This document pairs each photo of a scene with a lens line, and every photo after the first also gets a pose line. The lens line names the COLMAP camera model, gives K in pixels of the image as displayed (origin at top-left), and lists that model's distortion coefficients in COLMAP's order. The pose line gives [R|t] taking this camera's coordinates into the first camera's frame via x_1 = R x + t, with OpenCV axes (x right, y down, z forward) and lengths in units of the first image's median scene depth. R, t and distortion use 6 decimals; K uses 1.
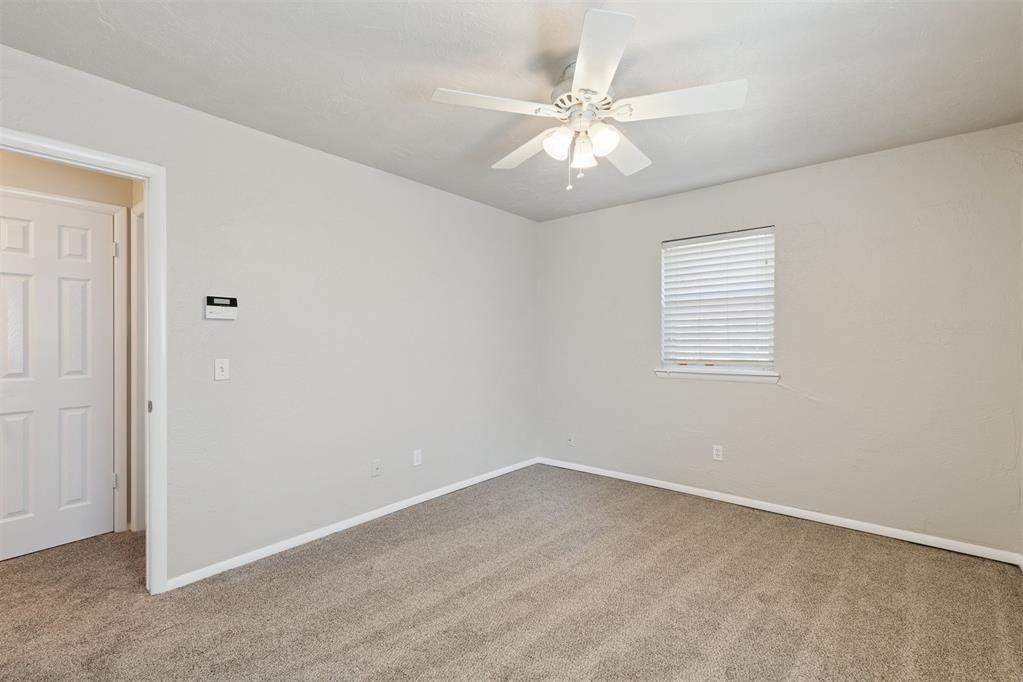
lens RADIAL K [[456.1, 0, 511.5], [0, 456.1, 341.0], [0, 0, 1]] dist [0.001544, 0.000137]
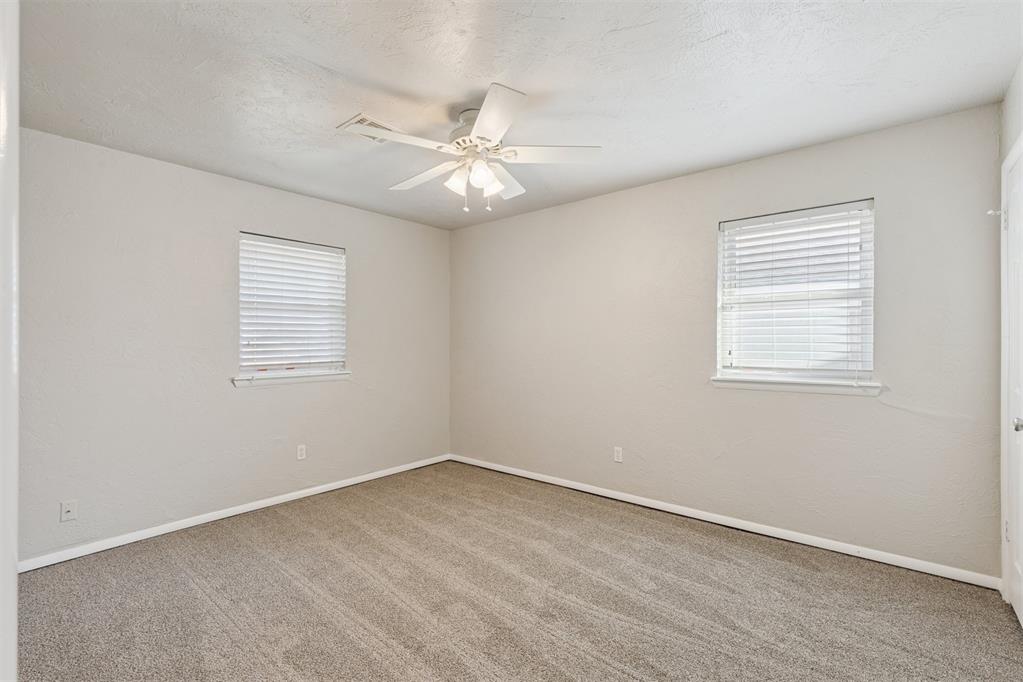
lens RADIAL K [[456.1, 0, 511.5], [0, 456.1, 341.0], [0, 0, 1]] dist [0.001544, 0.000137]
pose [[0.009501, 0.007722, 0.999925, -0.648350], [0.007979, 0.999938, -0.007798, 0.004337], [-0.999923, 0.008053, 0.009438, 0.568873]]
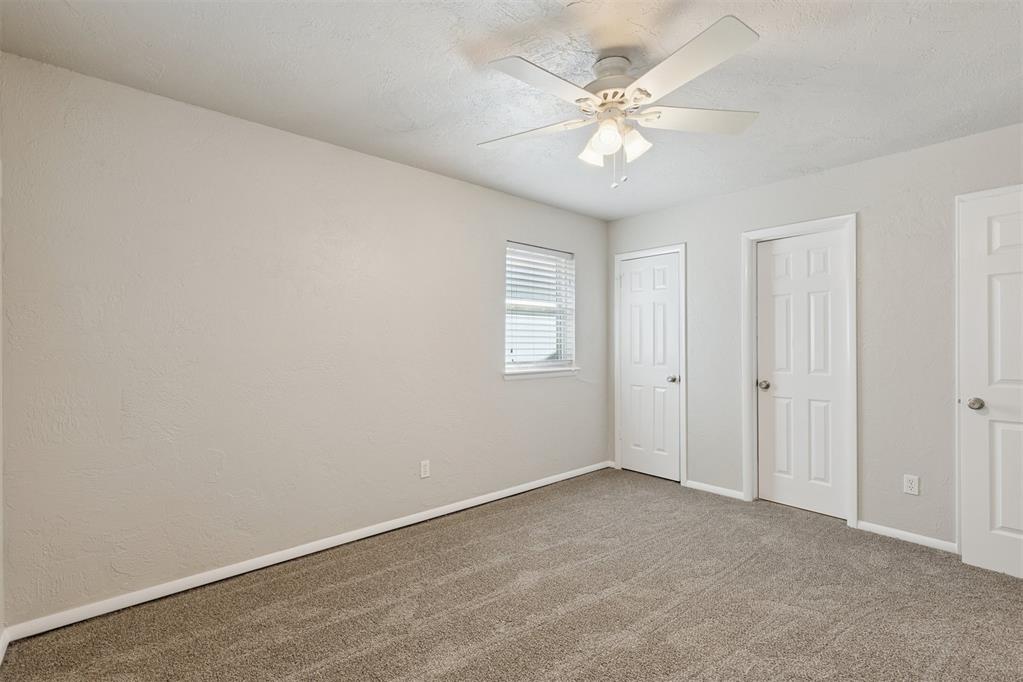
lens RADIAL K [[461.0, 0, 513.3], [0, 461.0, 337.7], [0, 0, 1]] dist [0.000948, -0.000053]
pose [[-0.987503, 0.002851, 0.157576, 0.131639], [0.001991, 0.999982, -0.005615, -0.001542], [-0.157589, -0.005231, -0.987491, 1.280051]]
